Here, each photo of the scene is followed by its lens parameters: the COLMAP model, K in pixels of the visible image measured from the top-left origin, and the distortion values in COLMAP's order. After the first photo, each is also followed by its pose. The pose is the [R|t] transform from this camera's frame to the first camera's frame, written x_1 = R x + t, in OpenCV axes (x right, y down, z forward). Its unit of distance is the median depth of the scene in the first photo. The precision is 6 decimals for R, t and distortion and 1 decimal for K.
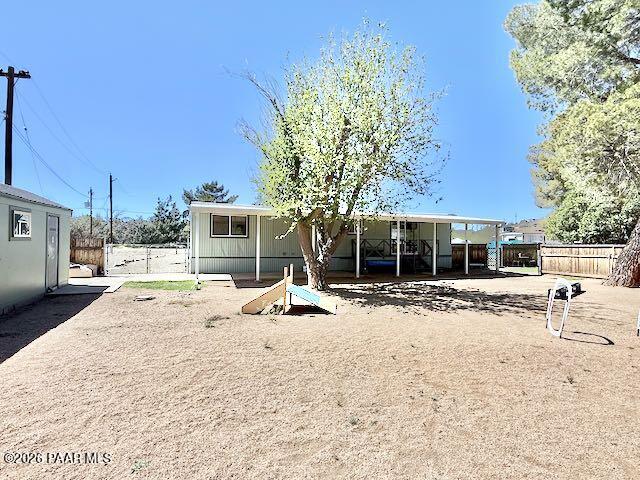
lens RADIAL K [[333.4, 0, 320.0], [0, 333.4, 239.7], [0, 0, 1]] dist [0.003251, 0.000249]
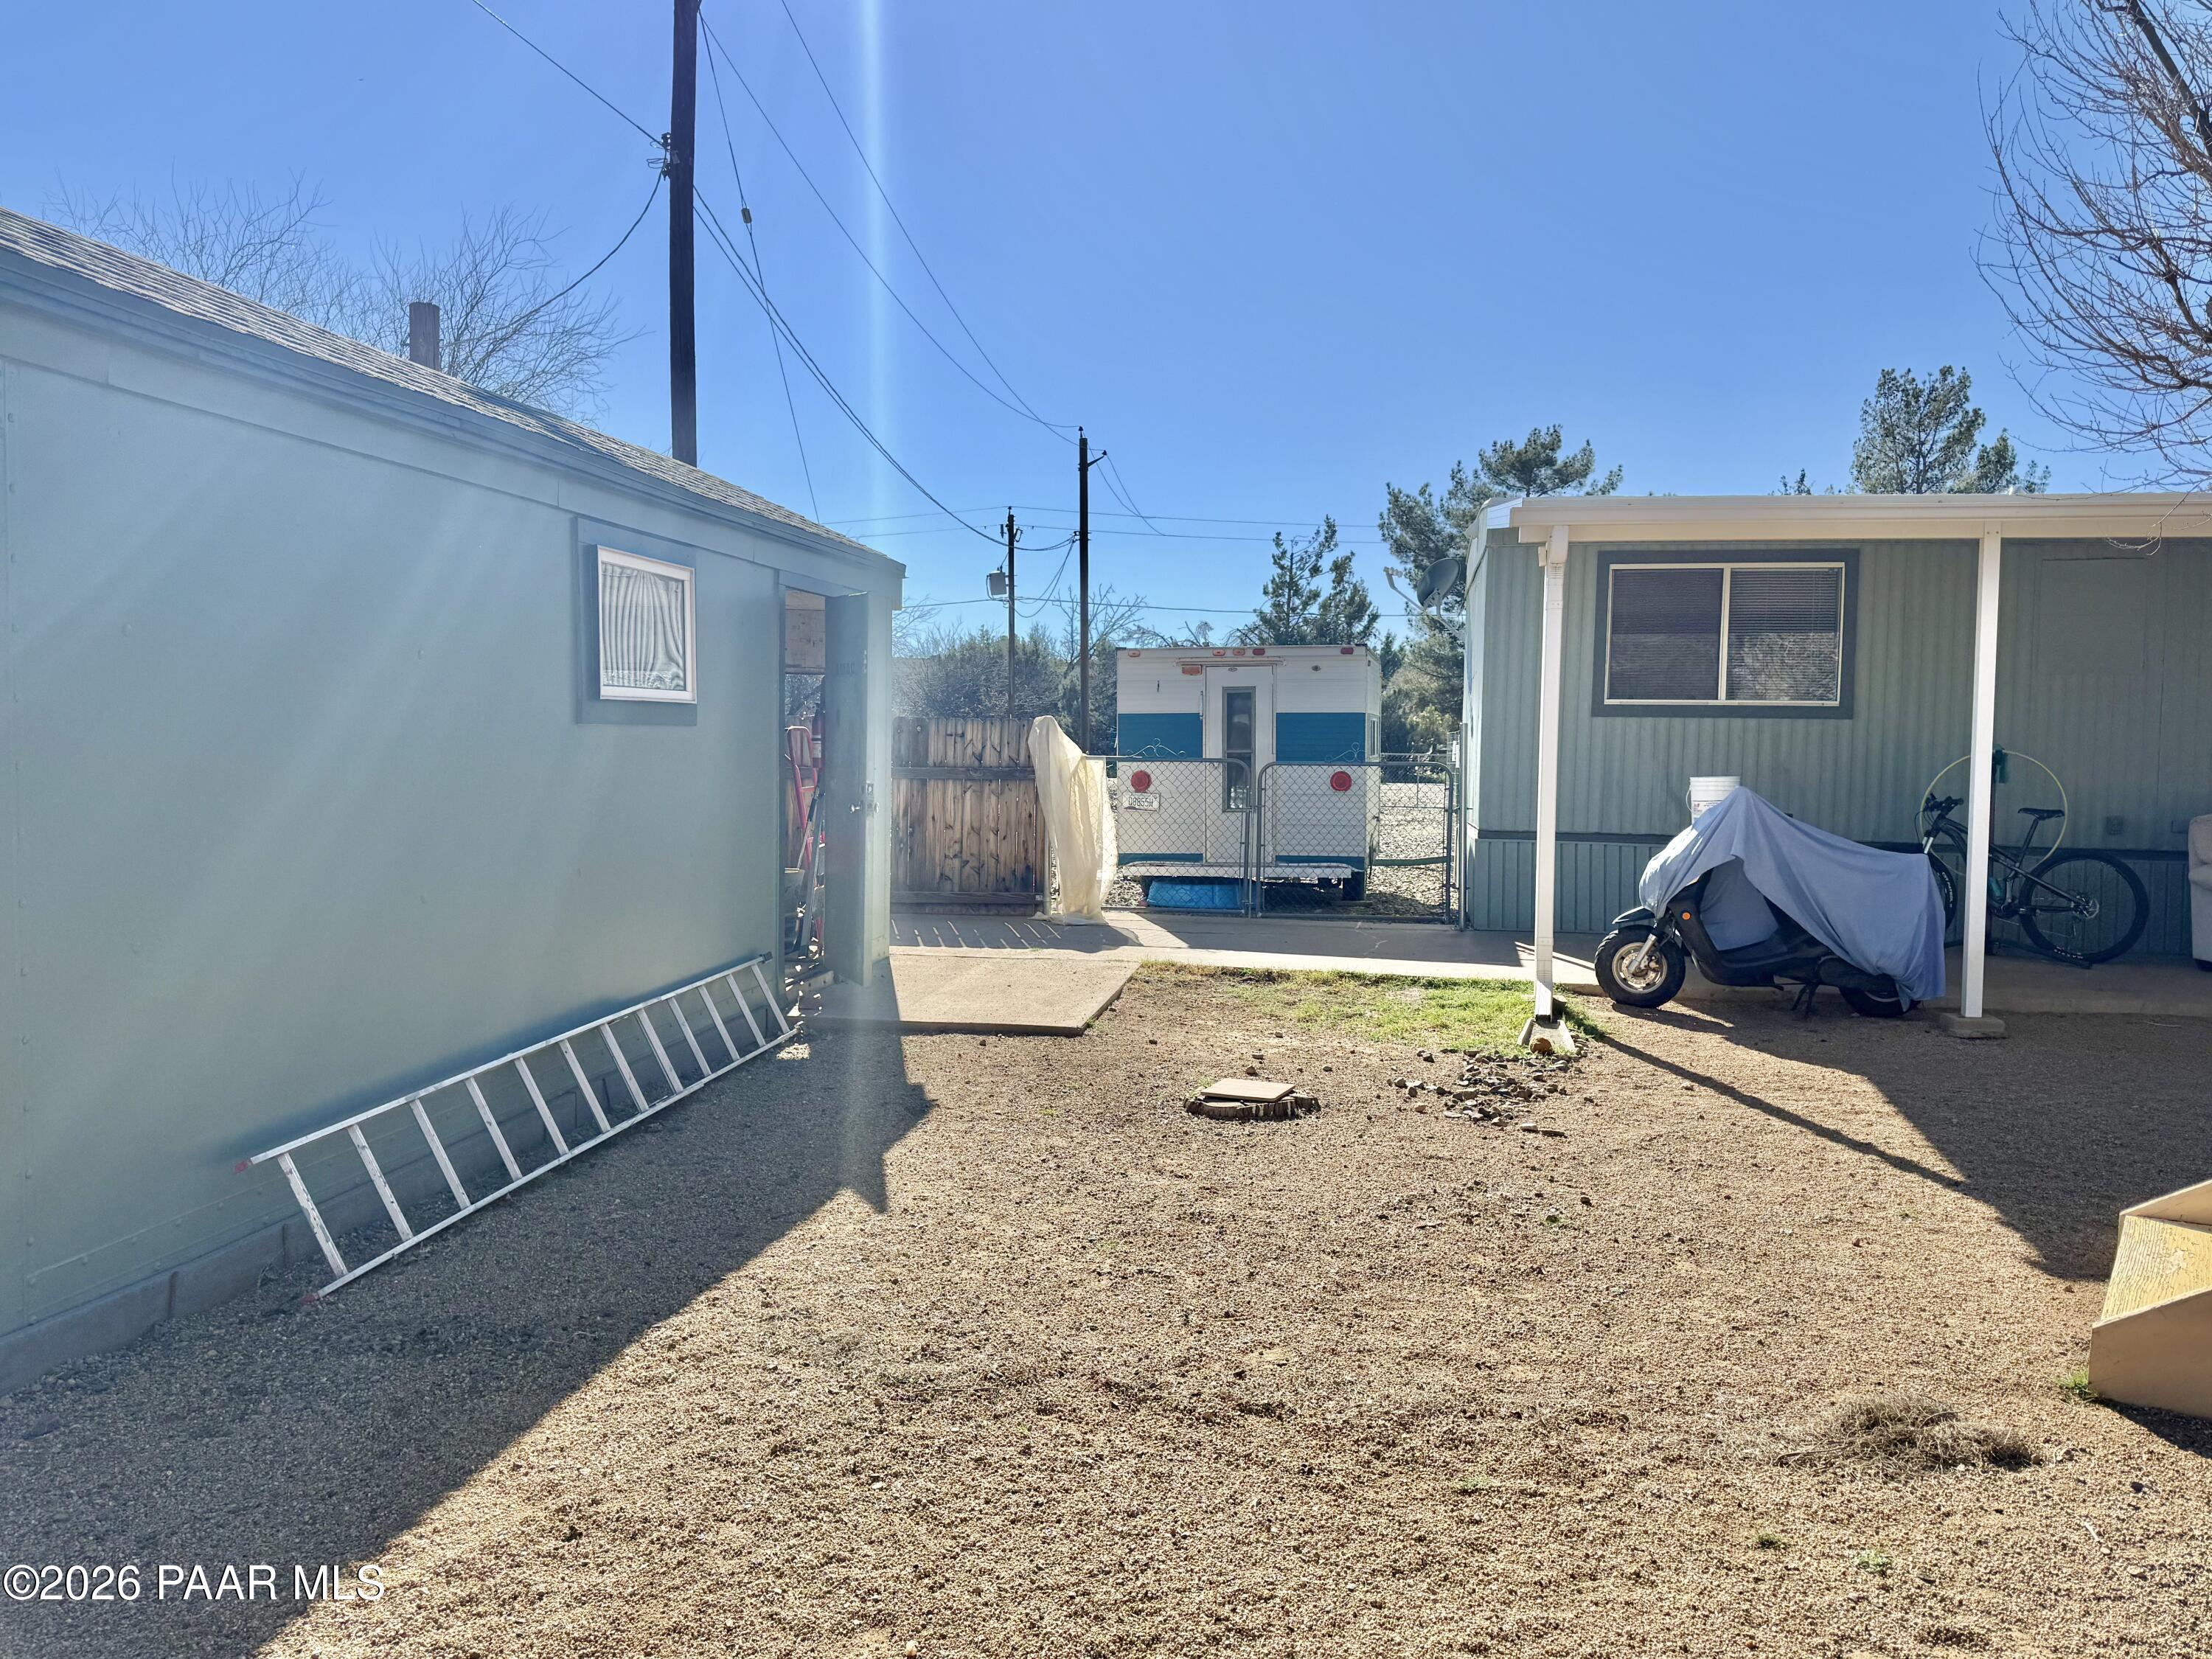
lens RADIAL K [[1657.8, 0, 1093.4], [0, 1657.8, 833.0], [0, 0, 1]] dist [0.036975, -0.000631]
pose [[0.850090, 0.030530, -0.525752, -0.033068], [-0.001296, 0.998436, 0.055883, 0.001959], [0.526636, -0.046824, 0.848800, 0.055982]]
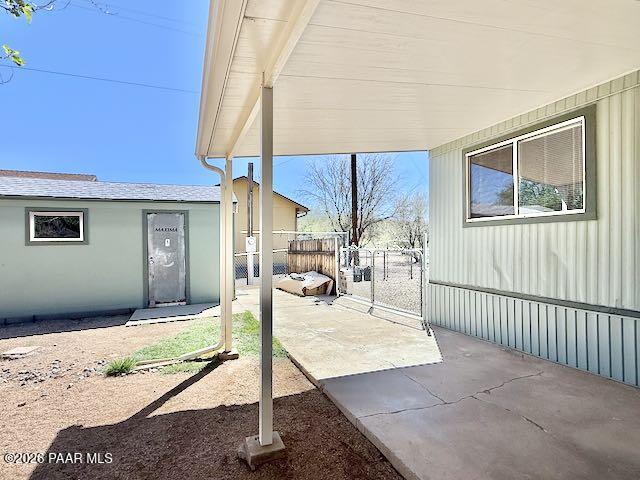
lens RADIAL K [[333.4, 0, 317.2], [0, 333.4, 242.0], [0, 0, 1]] dist [0.003251, 0.000249]
pose [[0.009091, -0.008872, -0.999919, 0.000536], [0.032464, 0.999436, -0.008573, 0.002011], [0.999432, -0.032383, 0.009374, 0.252603]]
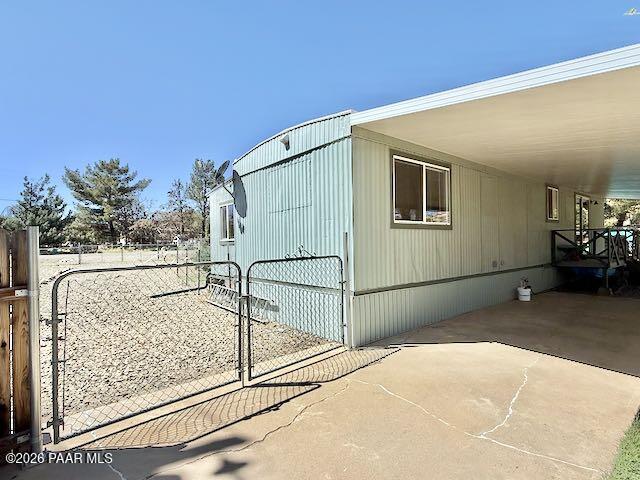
lens RADIAL K [[333.4, 0, 315.3], [0, 333.4, 241.1], [0, 0, 1]] dist [0.003251, 0.000249]
pose [[0.952588, -0.021032, 0.303534, -0.148610], [0.017807, 0.999752, 0.013391, 0.000416], [-0.303740, -0.007351, 0.952727, 0.210973]]
